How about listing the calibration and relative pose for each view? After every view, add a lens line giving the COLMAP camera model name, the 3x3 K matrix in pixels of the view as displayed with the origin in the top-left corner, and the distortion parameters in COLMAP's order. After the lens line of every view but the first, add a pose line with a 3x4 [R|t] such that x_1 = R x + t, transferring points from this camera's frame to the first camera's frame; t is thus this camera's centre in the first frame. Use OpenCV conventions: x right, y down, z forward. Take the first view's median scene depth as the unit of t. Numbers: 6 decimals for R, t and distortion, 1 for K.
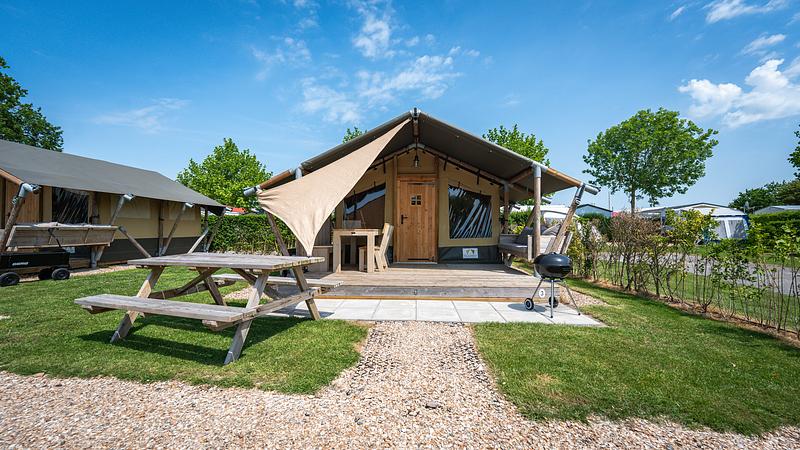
lens RADIAL K [[323.0, 0, 399.6], [0, 323.0, 214.3], [0, 0, 1]] dist [-0.011735, -0.000249]
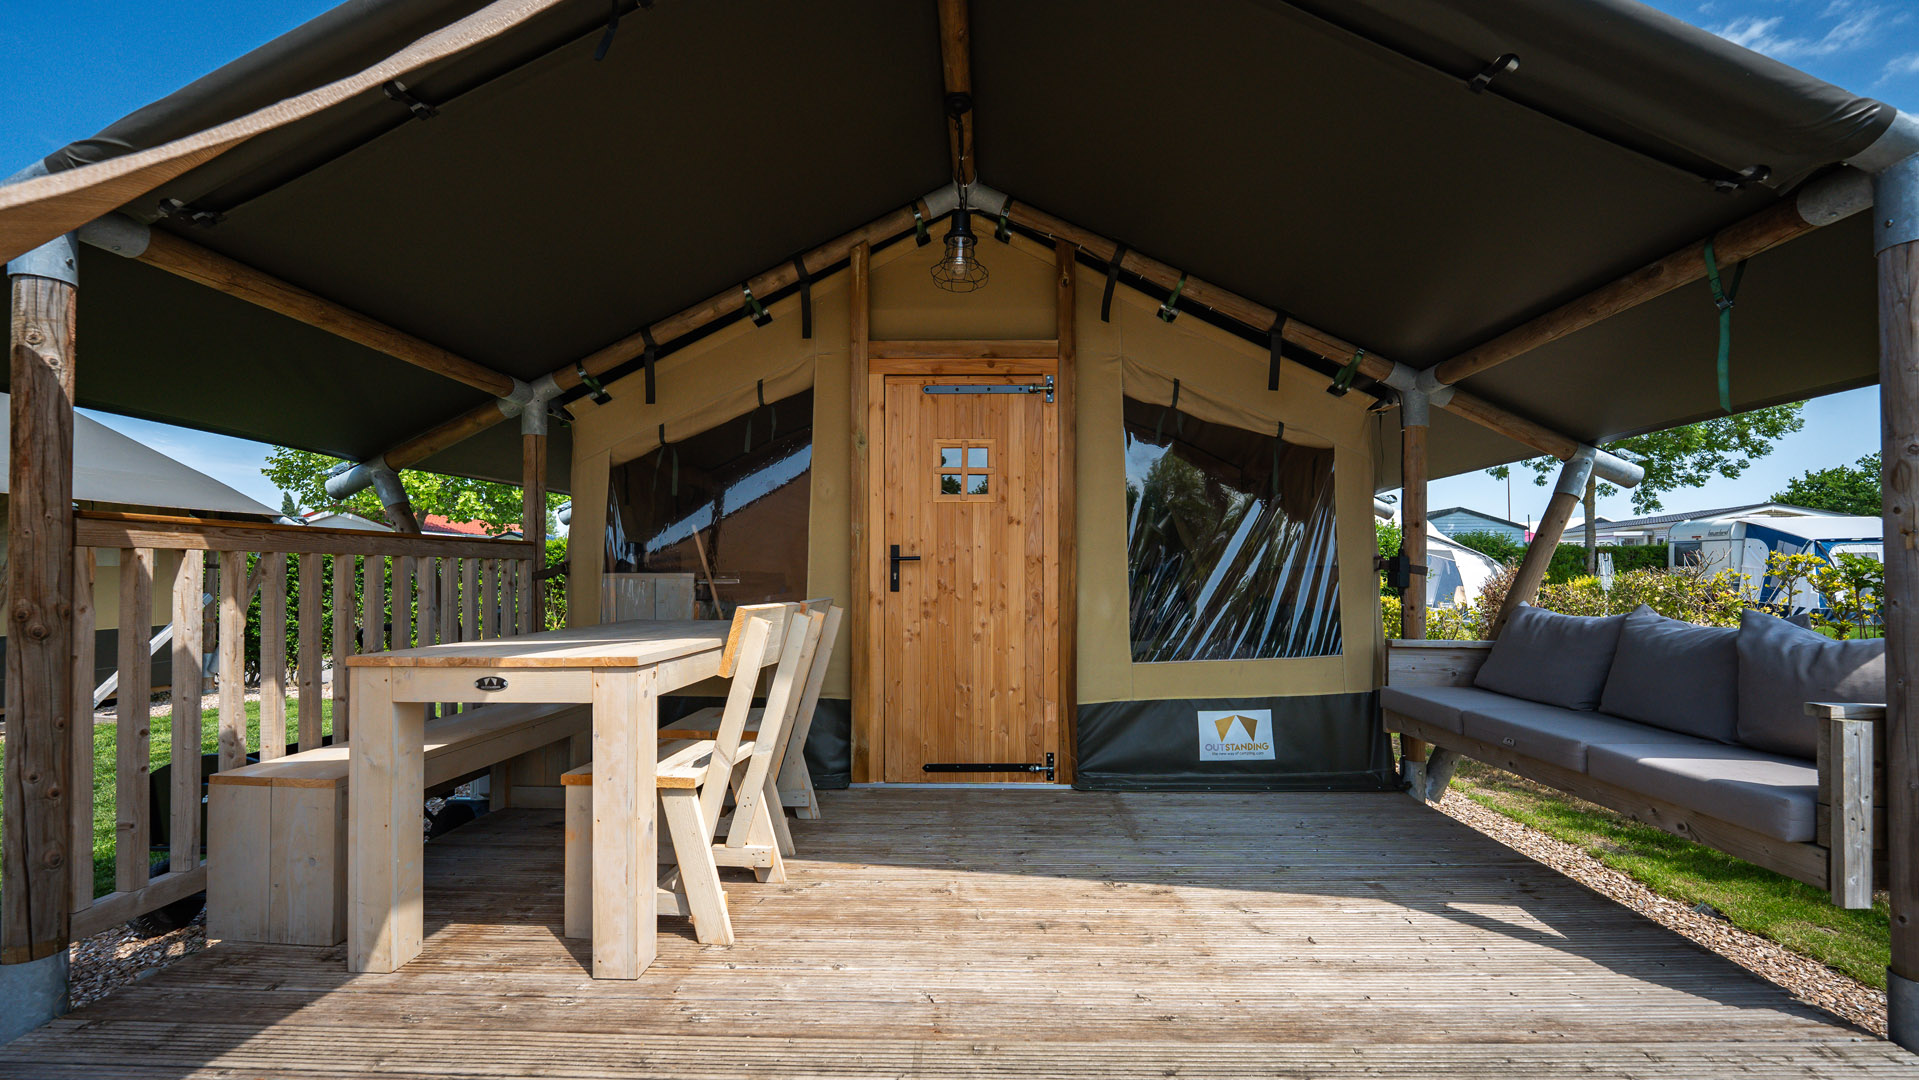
lens RADIAL K [[803.8, 0, 959.5], [0, 803.8, 540.0], [0, 0, 1]] dist [-0.012817, -0.000698]
pose [[0.999751, -0.005785, 0.021572, 0.036833], [0.005778, 0.999983, 0.000388, -0.001189], [-0.021574, -0.000263, 0.999767, 0.495986]]
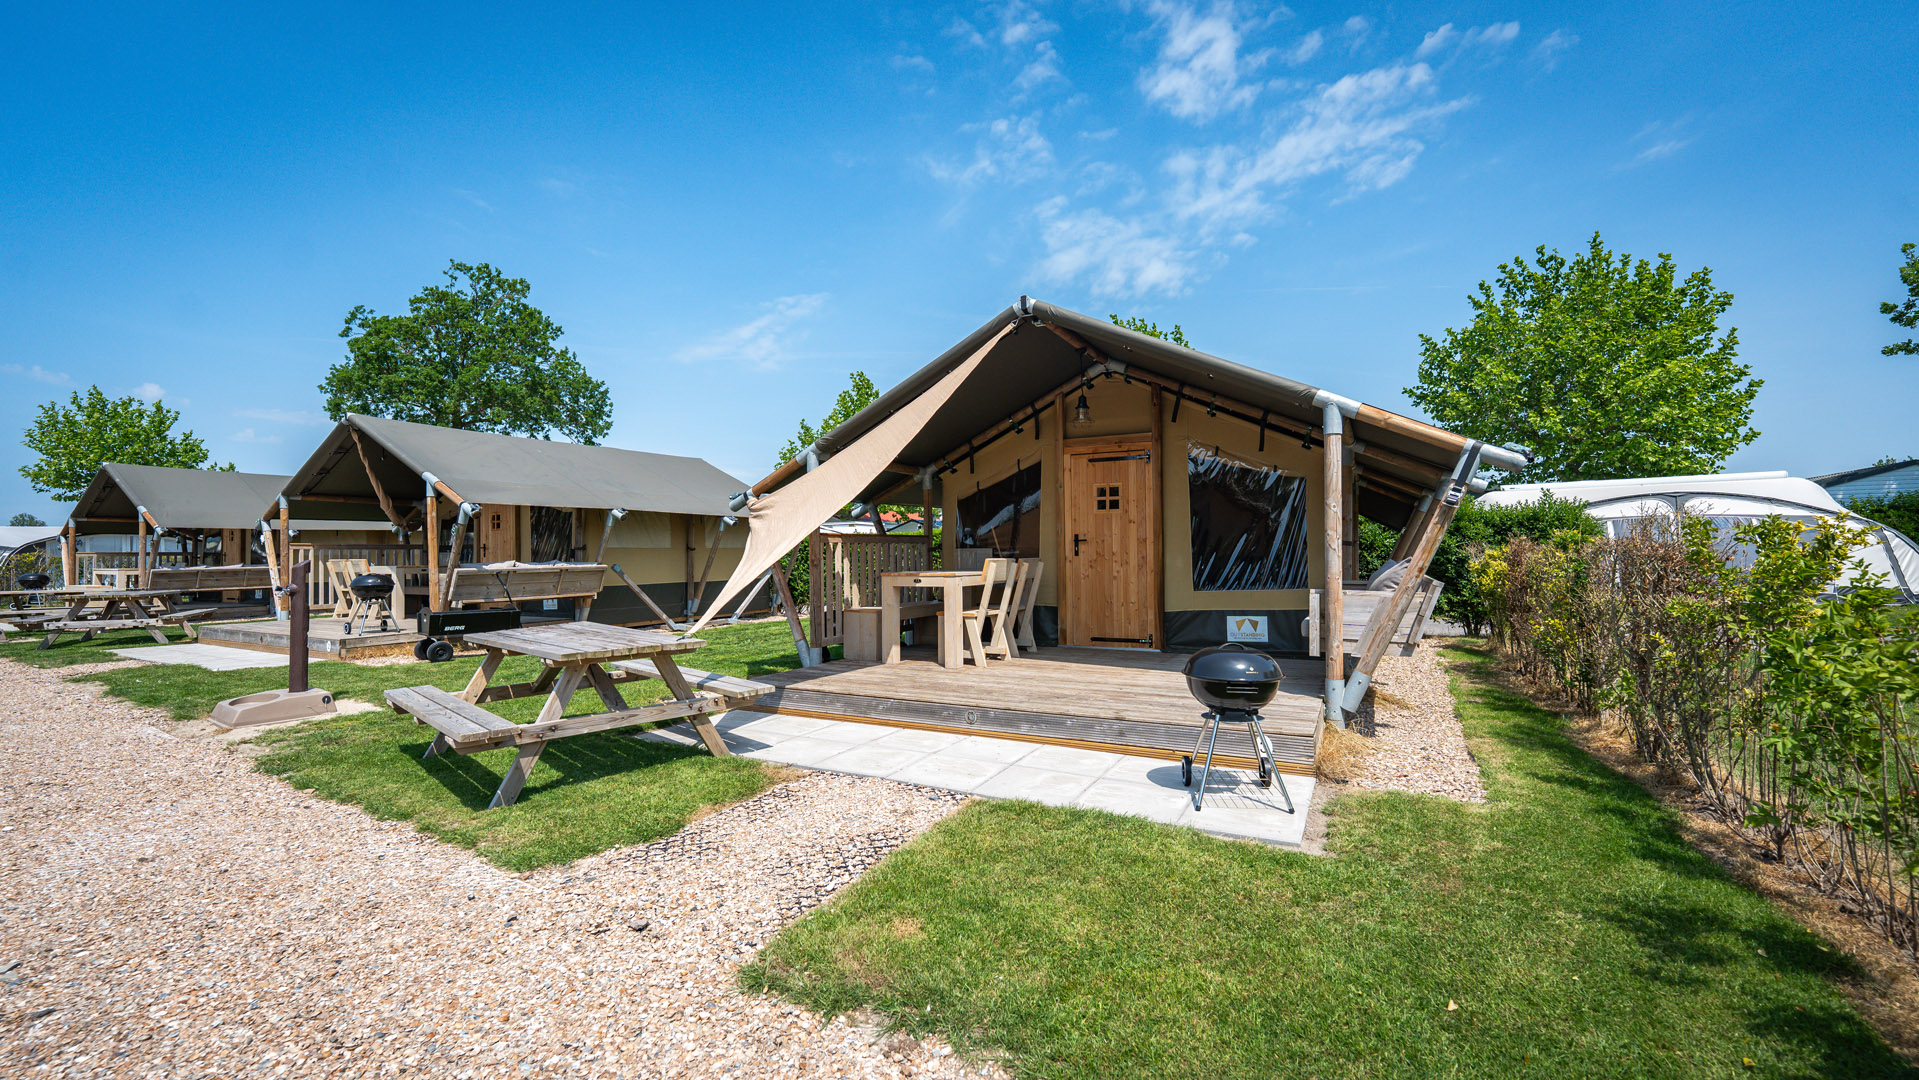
lens RADIAL K [[770.0, 0, 959.5], [0, 770.0, 540.0], [0, 0, 1]] dist [-0.010698, -0.000251]
pose [[0.904995, -0.019020, -0.424997, 0.295474], [0.034201, 0.999019, 0.028119, -0.024342], [0.424046, -0.039983, 0.904758, 0.012361]]
